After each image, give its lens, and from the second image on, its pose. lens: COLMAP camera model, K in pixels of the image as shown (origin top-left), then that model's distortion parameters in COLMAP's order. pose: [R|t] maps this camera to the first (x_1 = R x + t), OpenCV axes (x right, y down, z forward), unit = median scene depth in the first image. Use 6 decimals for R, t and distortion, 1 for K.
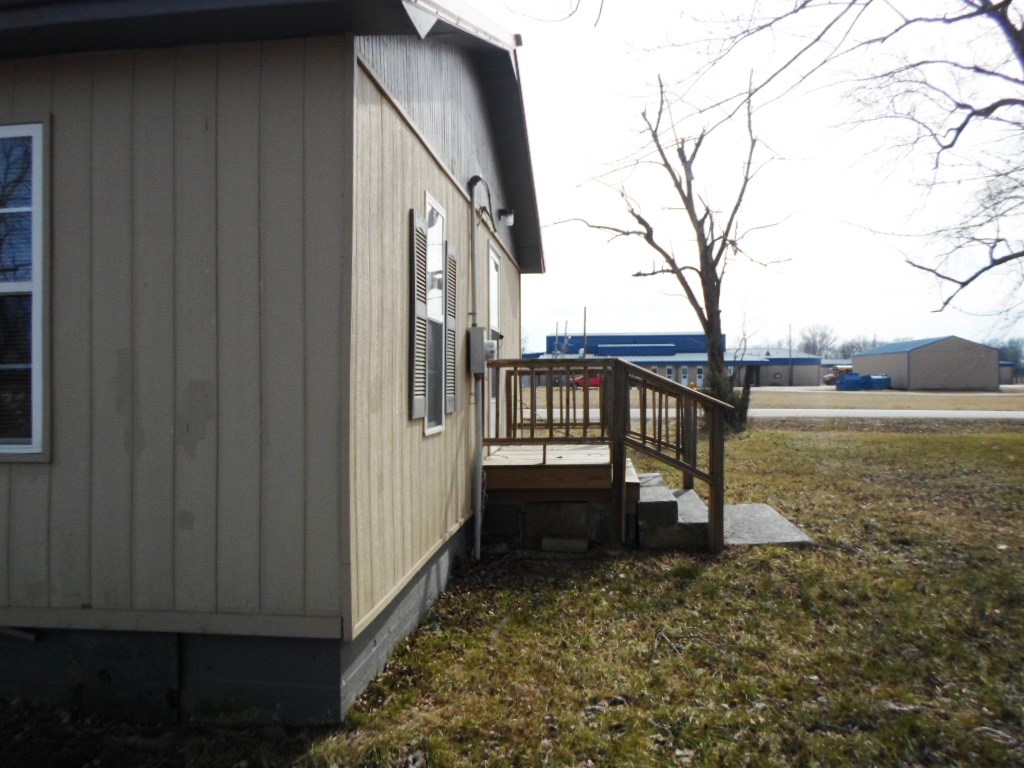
lens RADIAL K [[727.0, 0, 512.0], [0, 727.0, 384.0], [0, 0, 1]] dist [-0.004093, -0.001974]
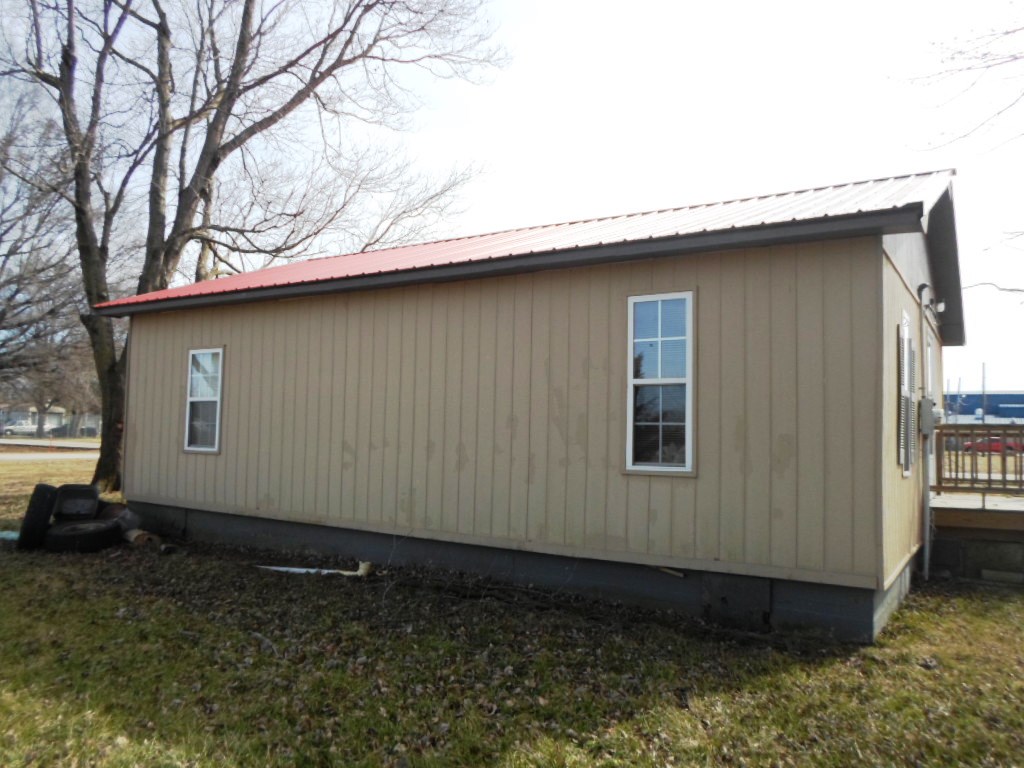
lens RADIAL K [[770.1, 0, 512.0], [0, 770.1, 384.0], [0, 0, 1]] dist [-0.044298, 0.002309]
pose [[0.902214, 0.000220, -0.431288, -0.175004], [-0.032230, 0.997238, -0.066914, 0.014207], [0.430082, 0.074272, 0.899729, -0.726219]]
